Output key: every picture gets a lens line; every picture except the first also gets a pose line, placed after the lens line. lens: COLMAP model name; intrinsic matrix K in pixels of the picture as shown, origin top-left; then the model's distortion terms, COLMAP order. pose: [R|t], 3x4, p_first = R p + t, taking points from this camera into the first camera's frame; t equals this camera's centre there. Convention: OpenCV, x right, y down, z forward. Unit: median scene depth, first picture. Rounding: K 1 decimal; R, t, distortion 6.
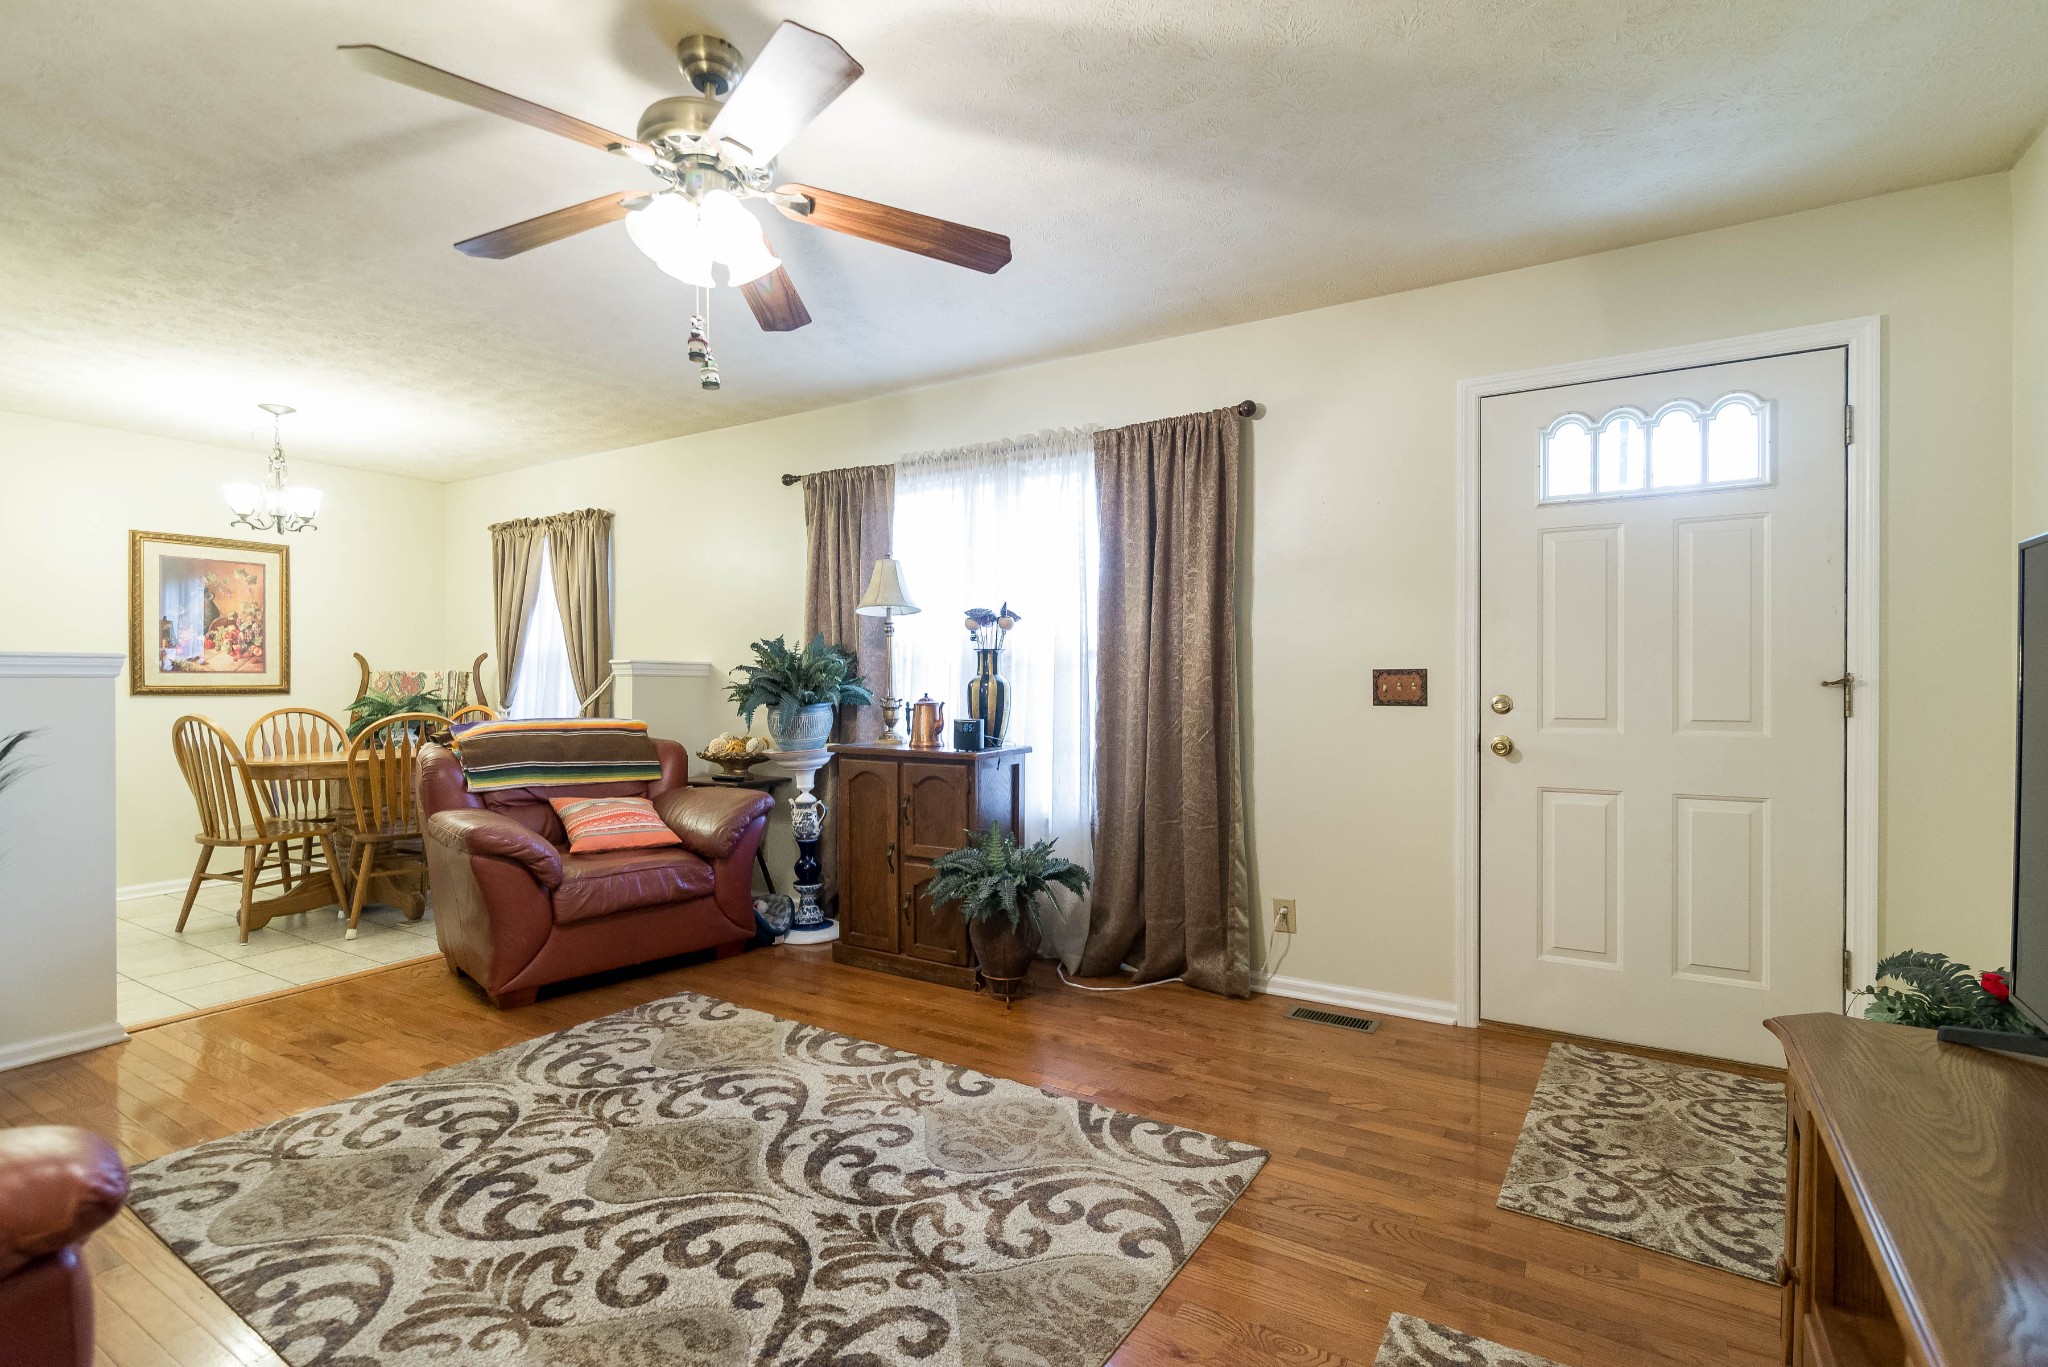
lens RADIAL K [[967.8, 0, 1000.0], [0, 967.8, 681.7], [0, 0, 1]] dist [0.002492, -0.000271]
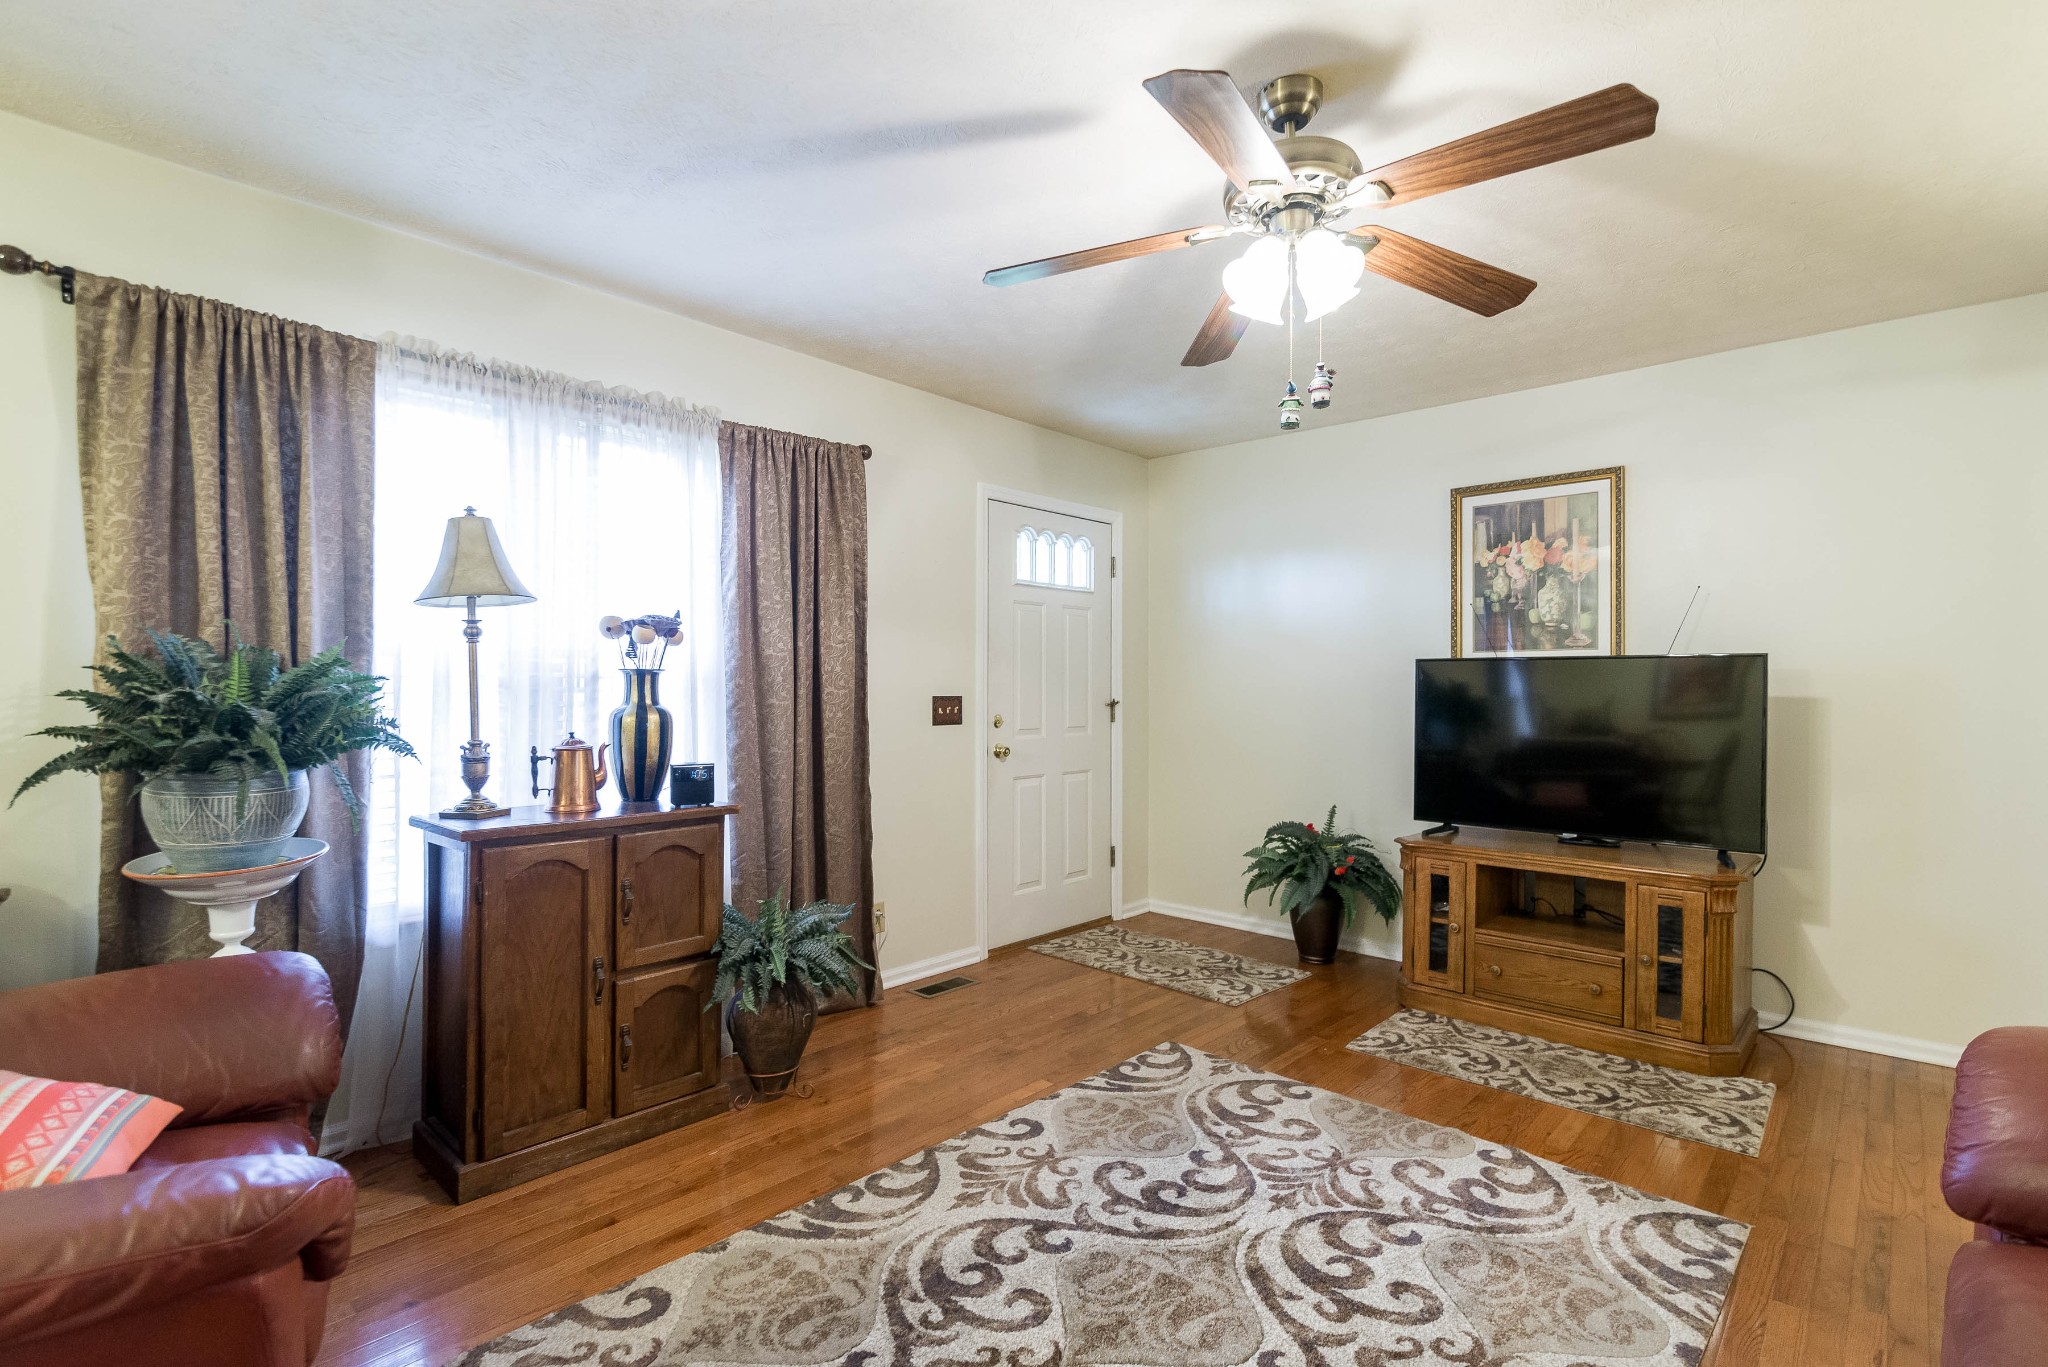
lens RADIAL K [[967.8, 0, 1024.6], [0, 967.8, 702.1], [0, 0, 1]] dist [0.002492, -0.000271]
pose [[0.168359, -0.012407, 0.985648, -0.937418], [-0.006225, 0.999887, 0.013649, -0.028448], [-0.985706, -0.008433, 0.168263, 0.783203]]
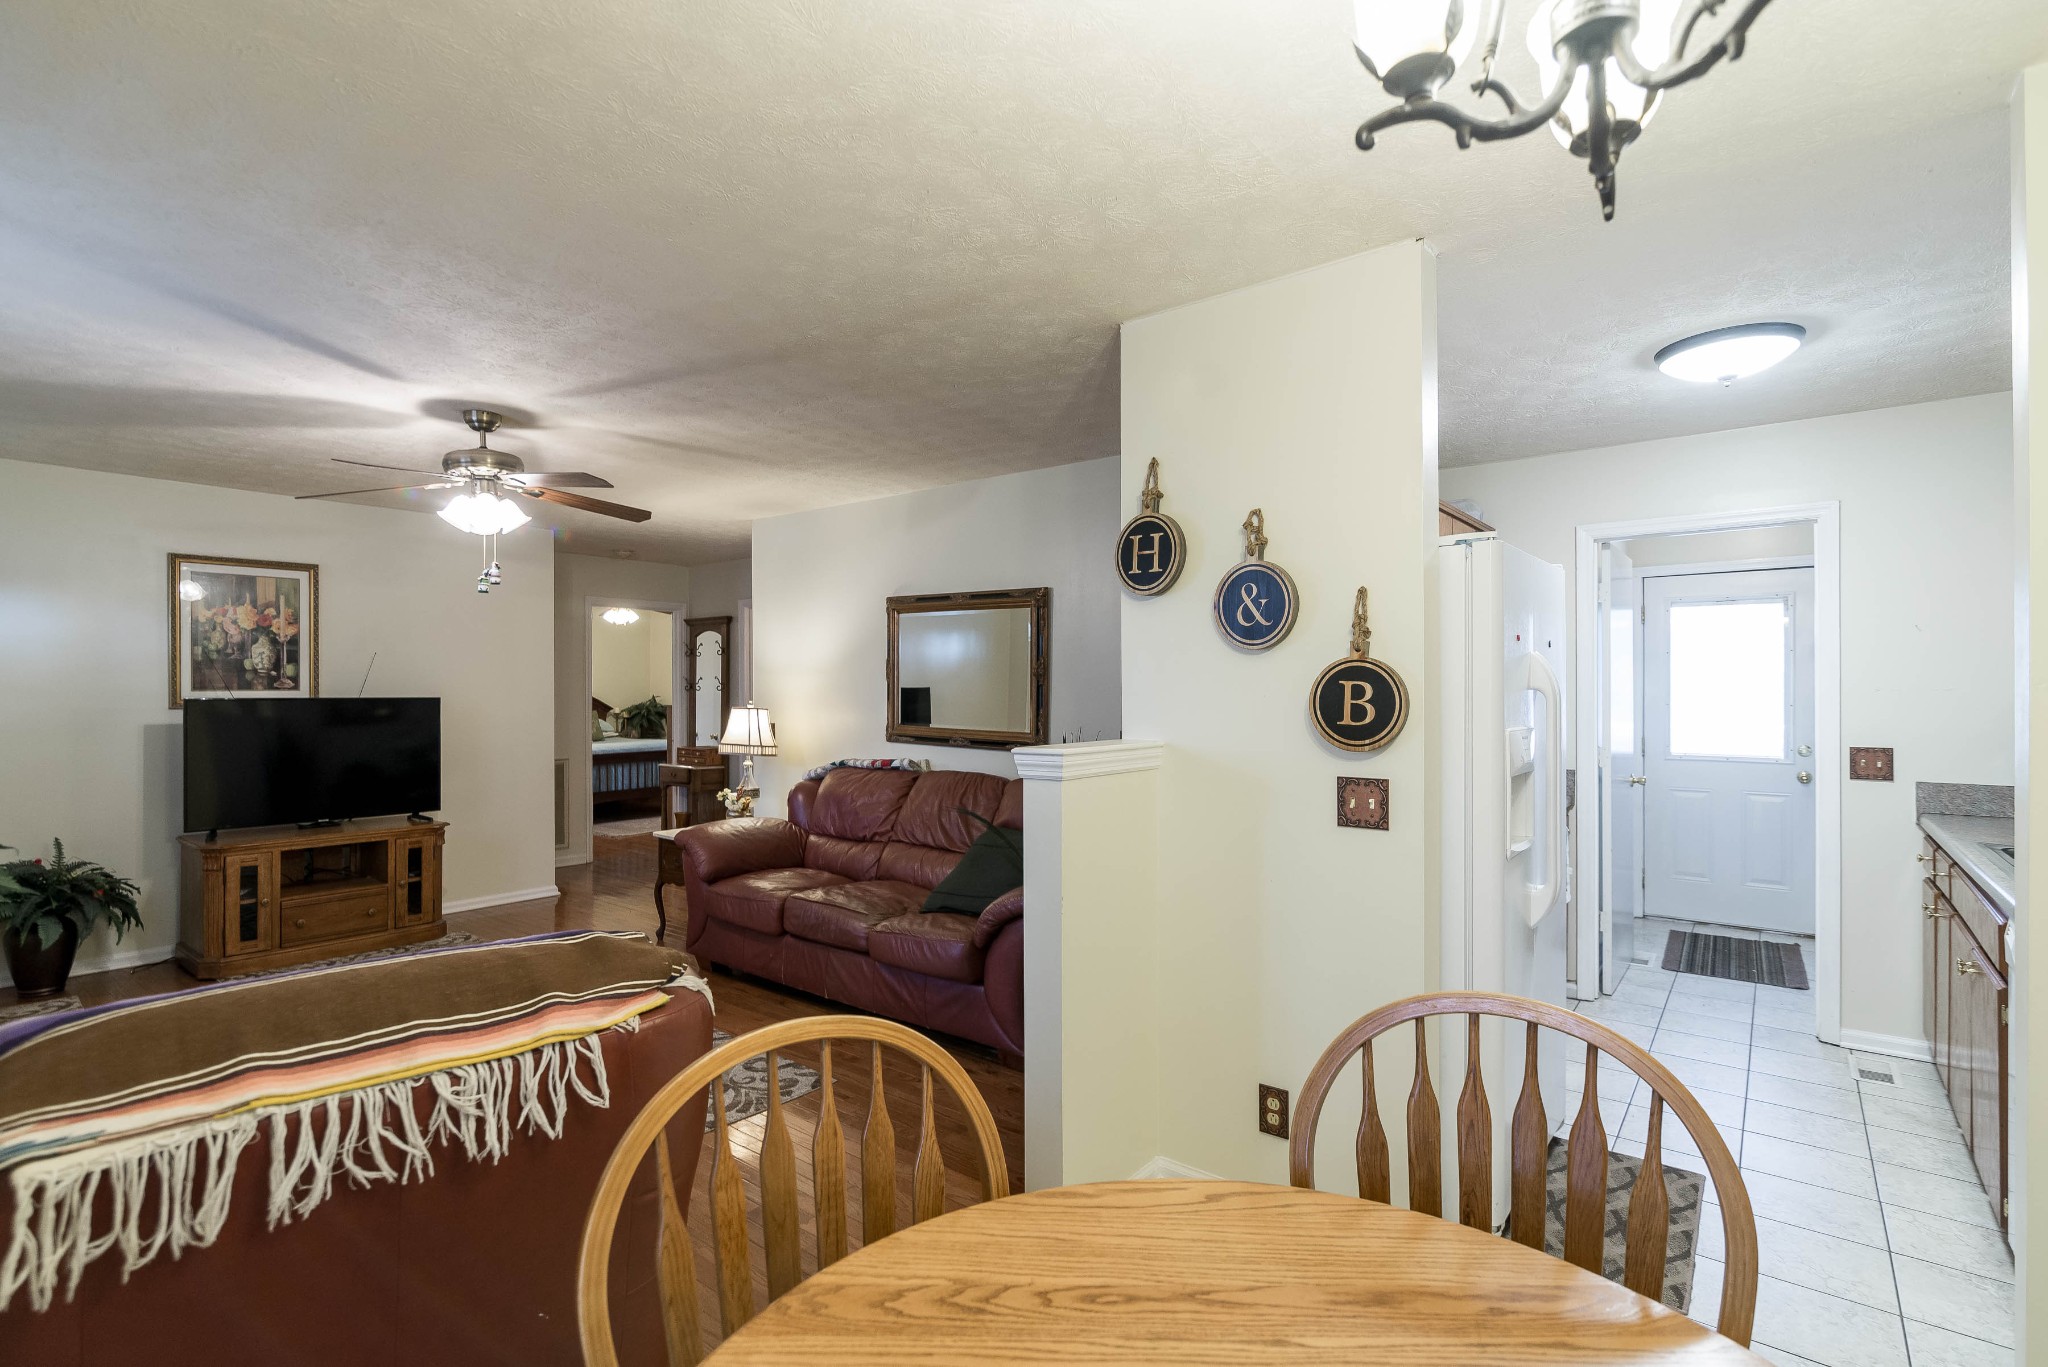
lens RADIAL K [[967.8, 0, 1015.8], [0, 967.8, 687.9], [0, 0, 1]] dist [0.002492, -0.000271]
pose [[-0.994607, 0.002261, 0.103693, -1.070202], [0.001771, 0.999987, -0.004825, -0.080695], [-0.103702, -0.004615, -0.994598, 1.952046]]
